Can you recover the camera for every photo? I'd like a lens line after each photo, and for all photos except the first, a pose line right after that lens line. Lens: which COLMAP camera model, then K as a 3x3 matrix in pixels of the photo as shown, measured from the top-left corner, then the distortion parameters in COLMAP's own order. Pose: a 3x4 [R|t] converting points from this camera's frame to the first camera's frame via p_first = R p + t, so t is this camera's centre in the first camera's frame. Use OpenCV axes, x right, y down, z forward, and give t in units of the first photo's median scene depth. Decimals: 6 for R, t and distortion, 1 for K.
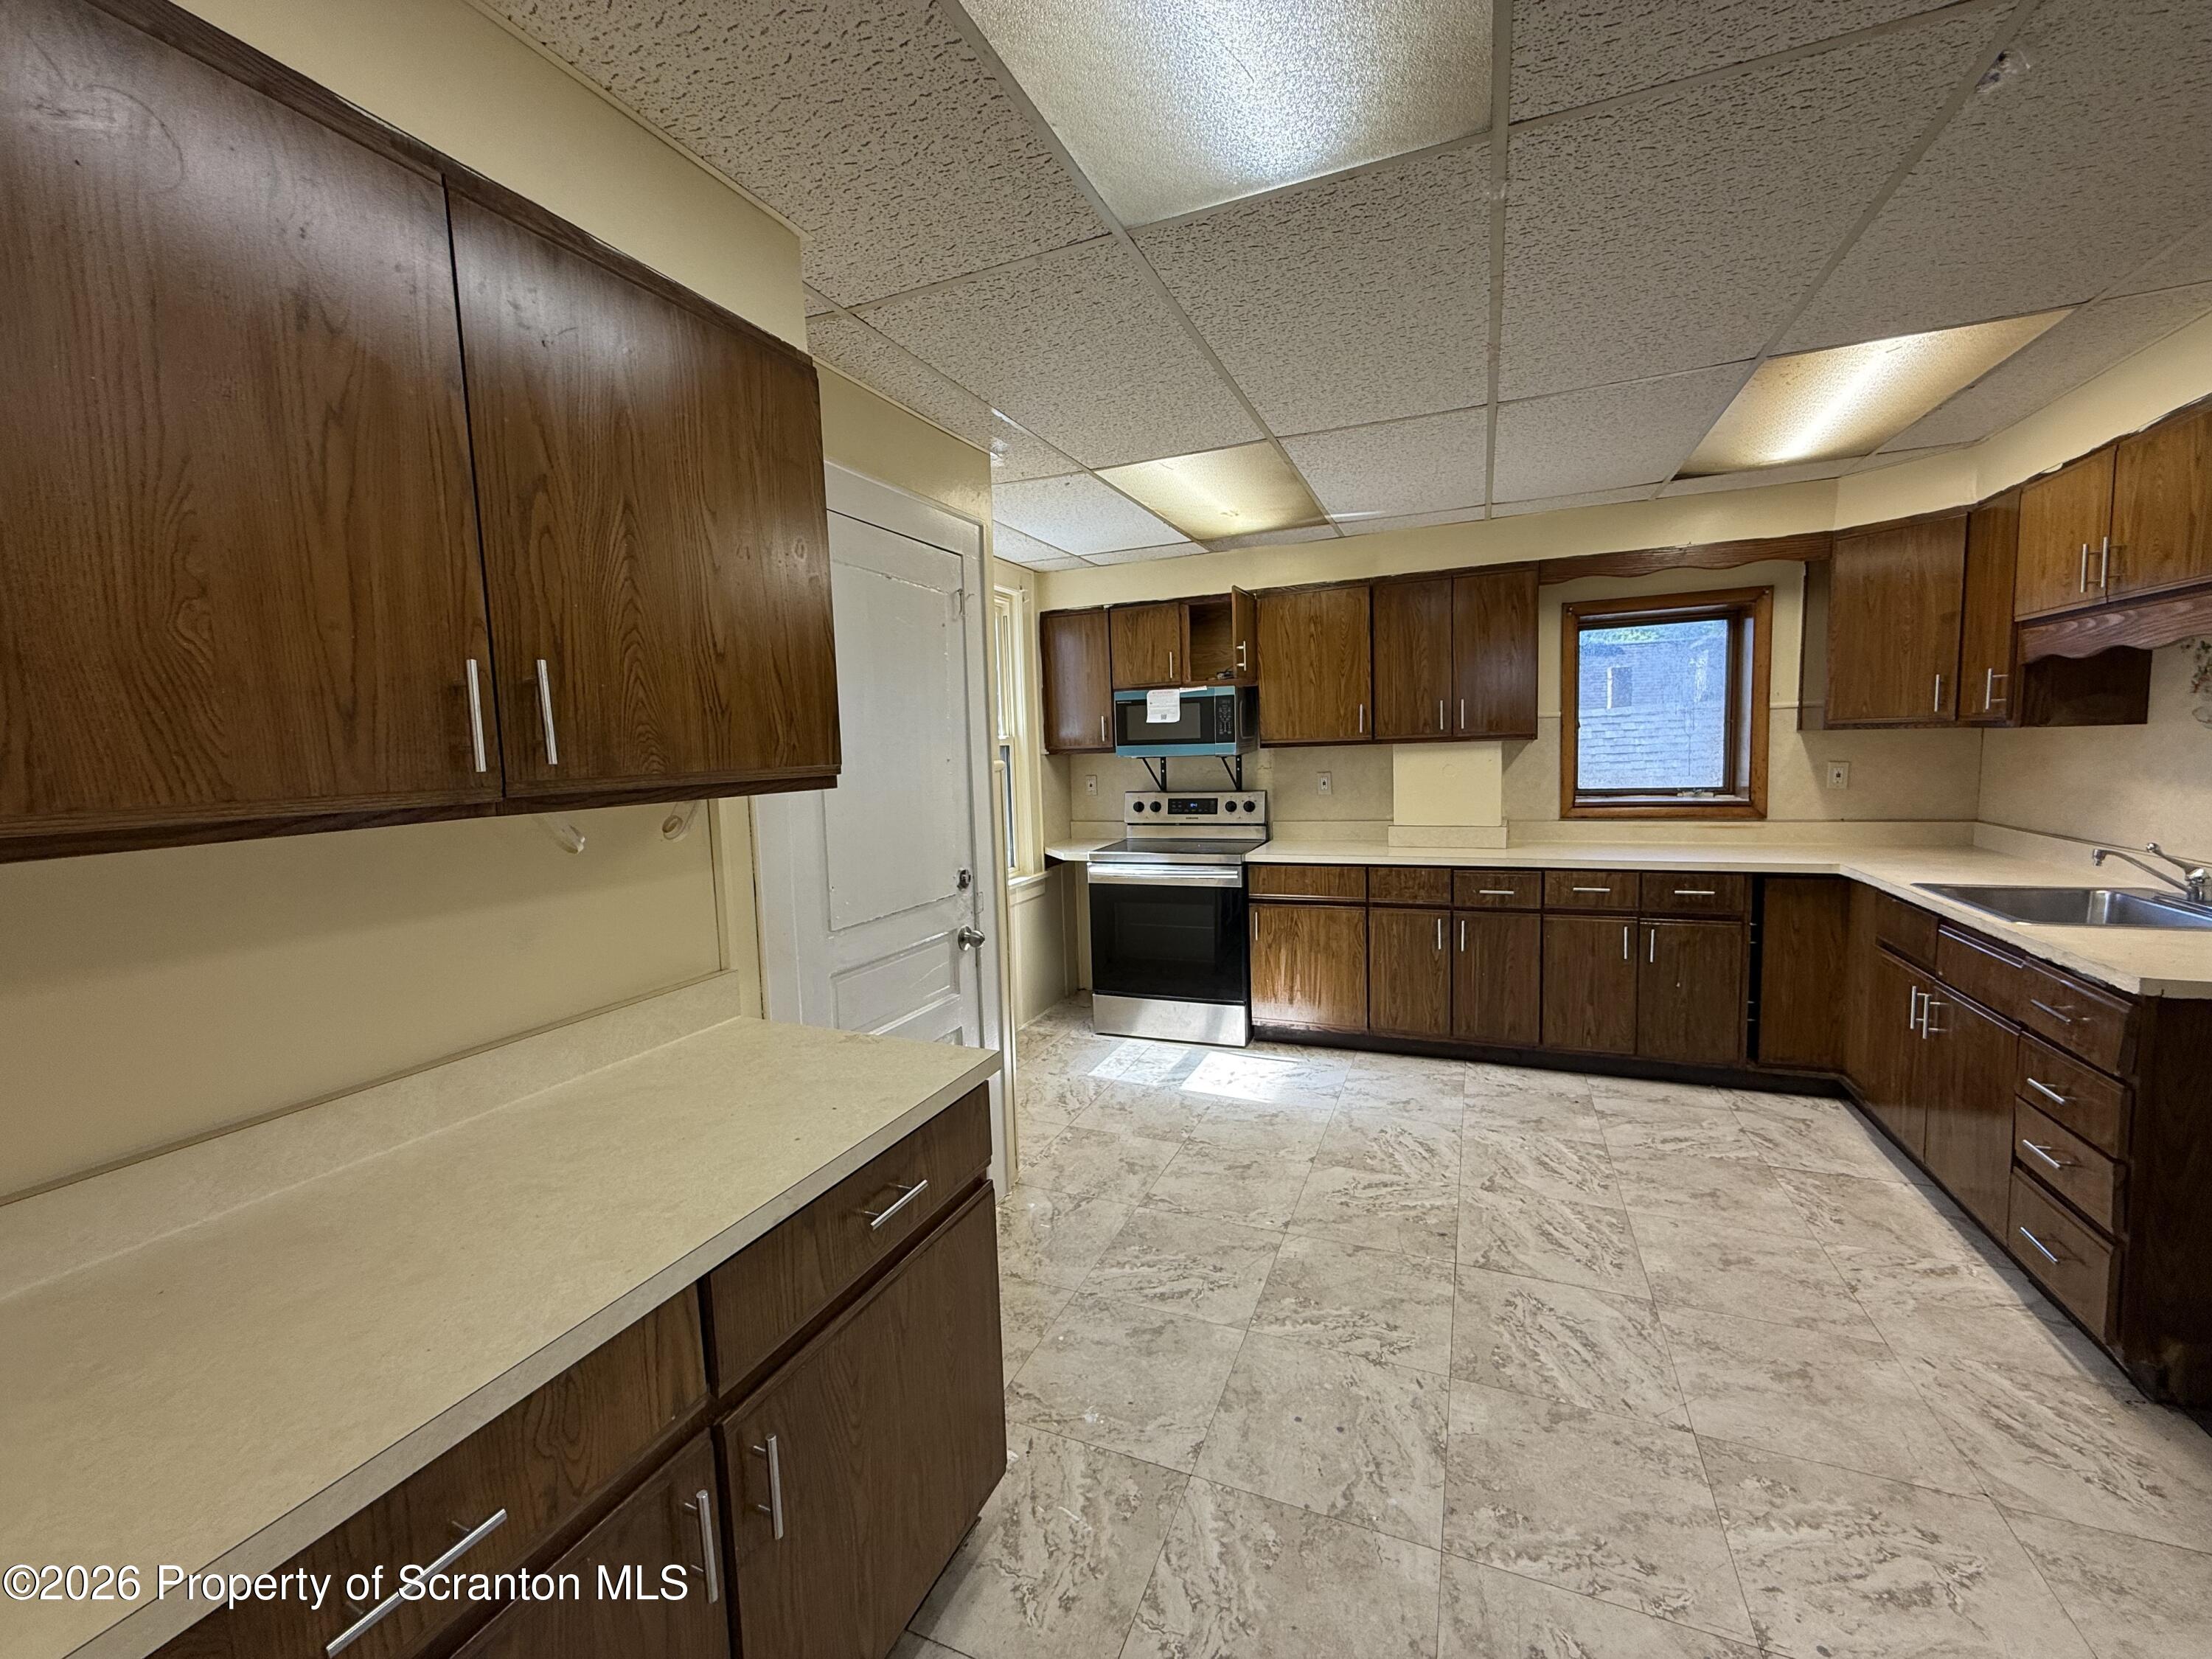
lens RADIAL K [[880.8, 0, 1106.2], [0, 880.8, 825.9], [0, 0, 1]] dist [0.001516, -0.000104]
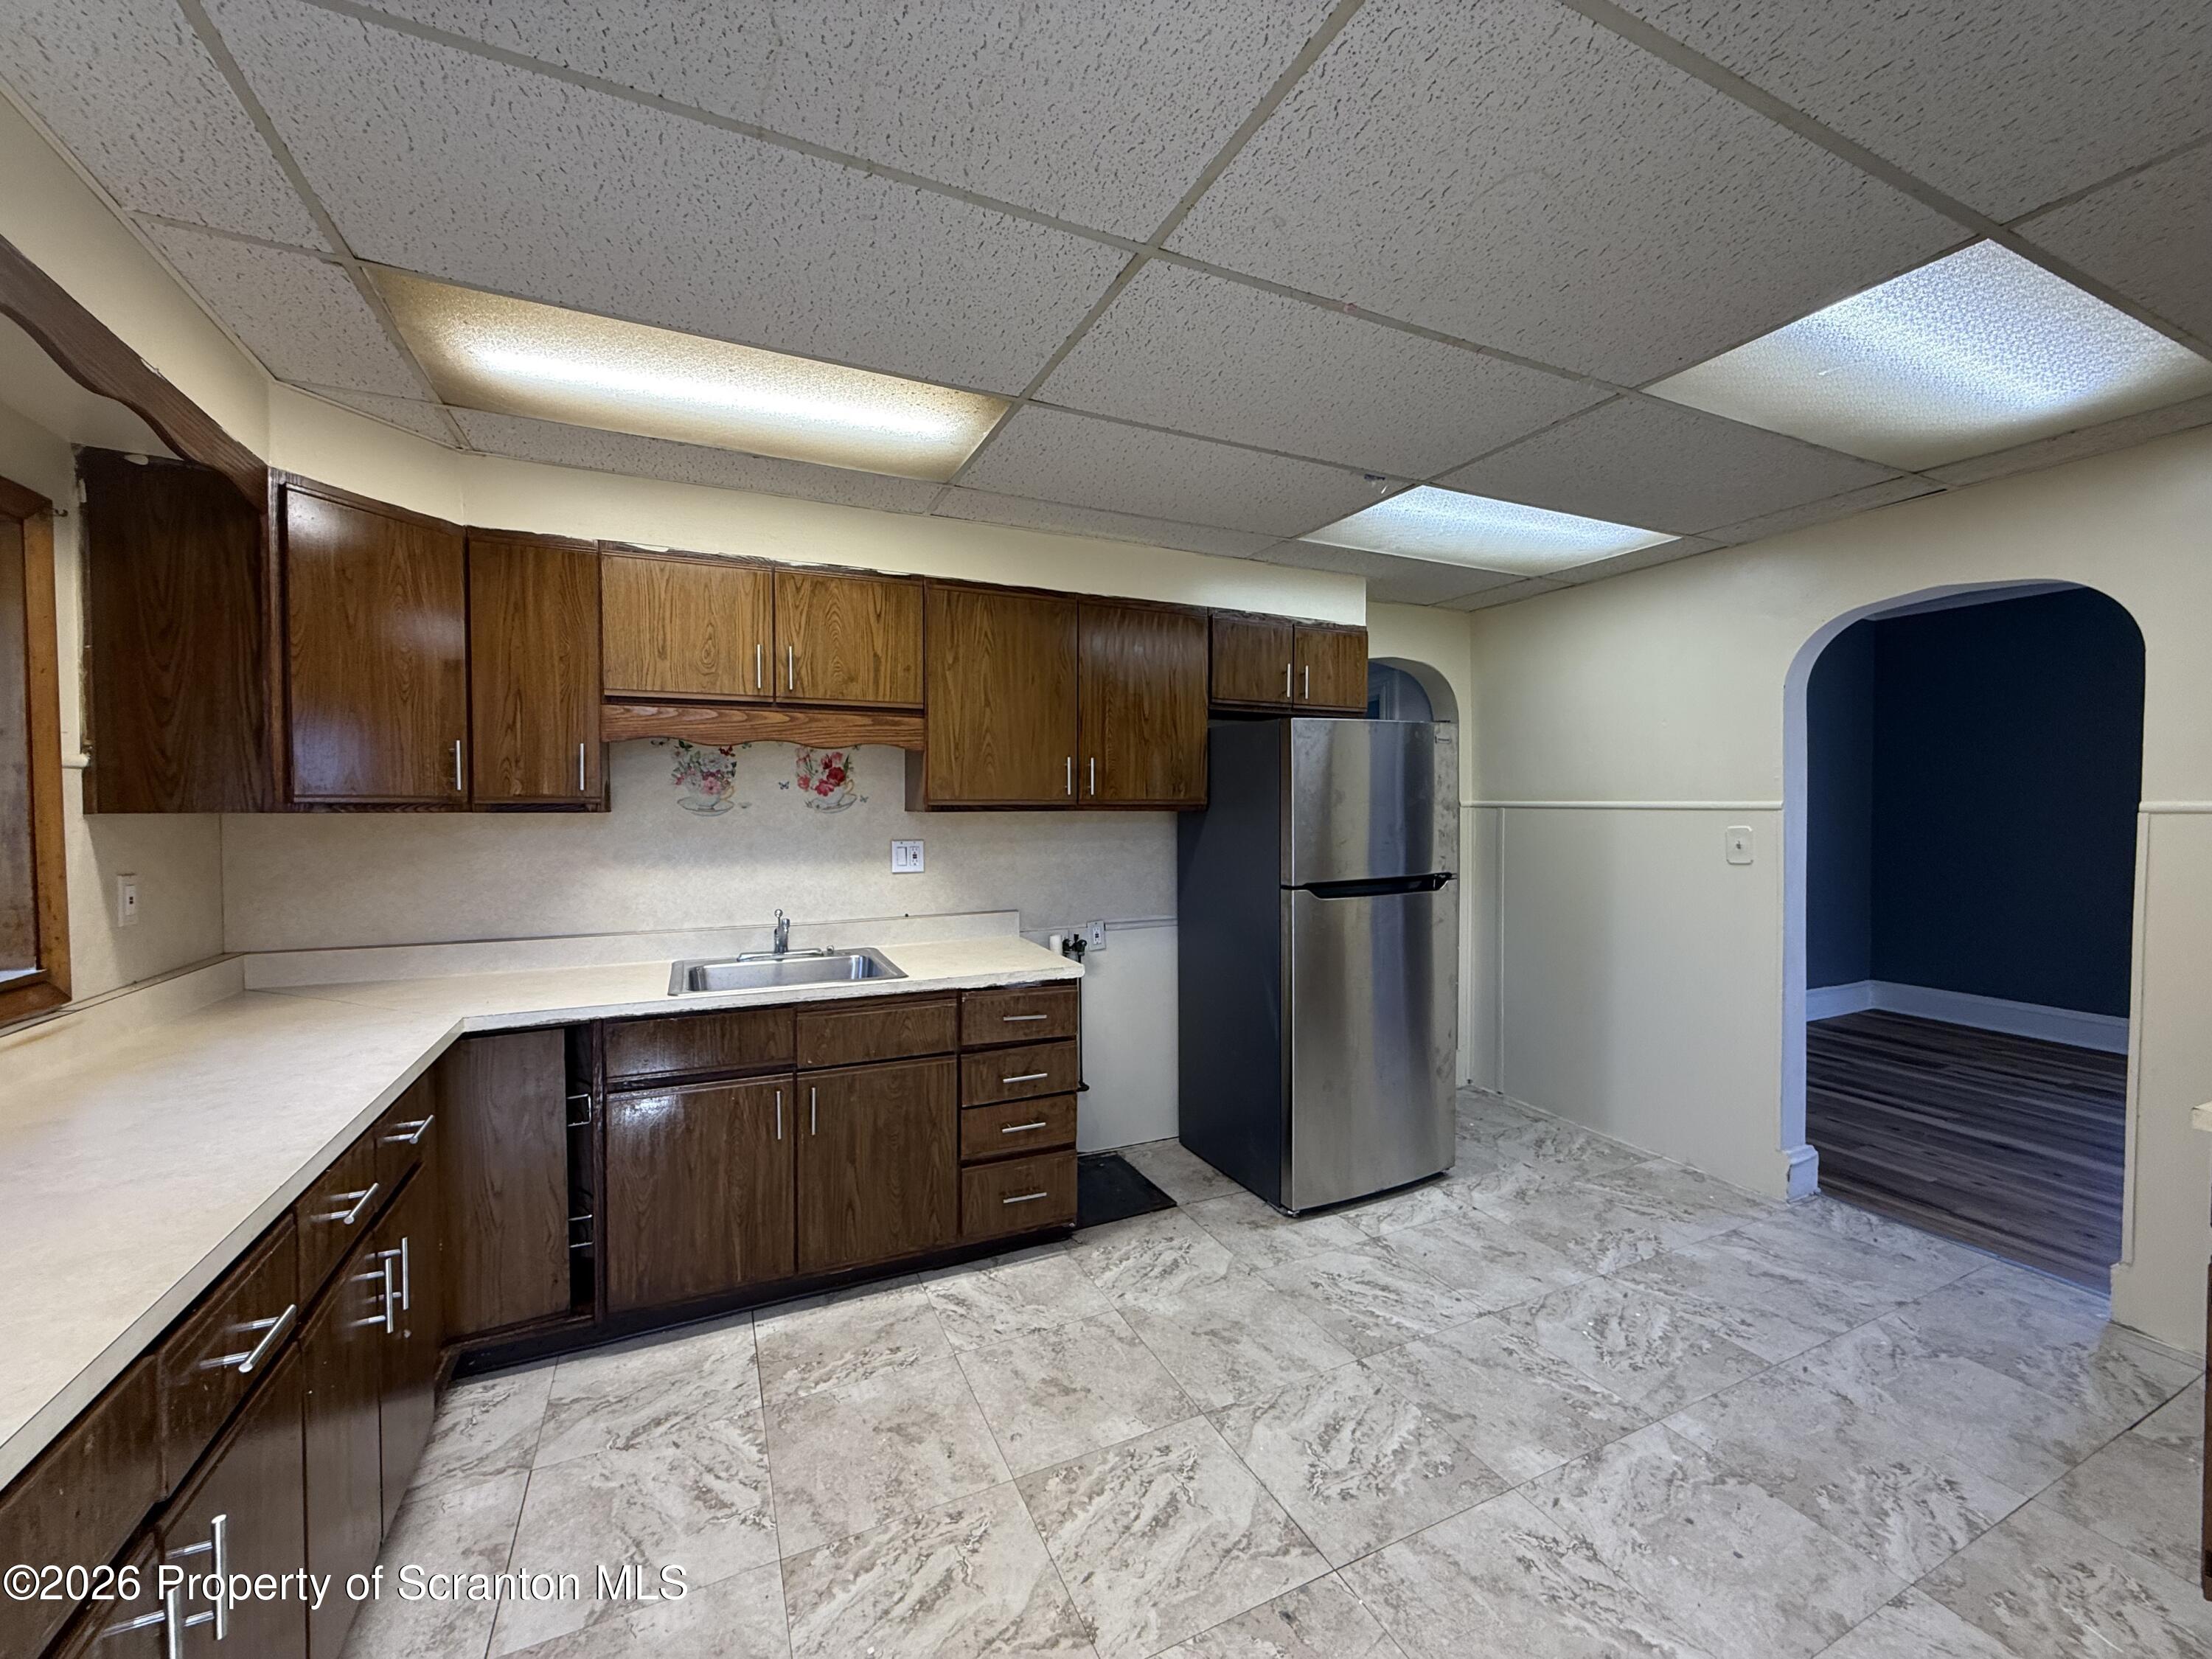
lens RADIAL K [[880.8, 0, 1101.6], [0, 880.8, 819.8], [0, 0, 1]] dist [0.001516, -0.000104]
pose [[-0.739114, 0.022957, 0.673189, 0.065395], [0.090052, 0.993815, 0.064979, -0.148490], [-0.667533, 0.108649, -0.736610, 1.691113]]
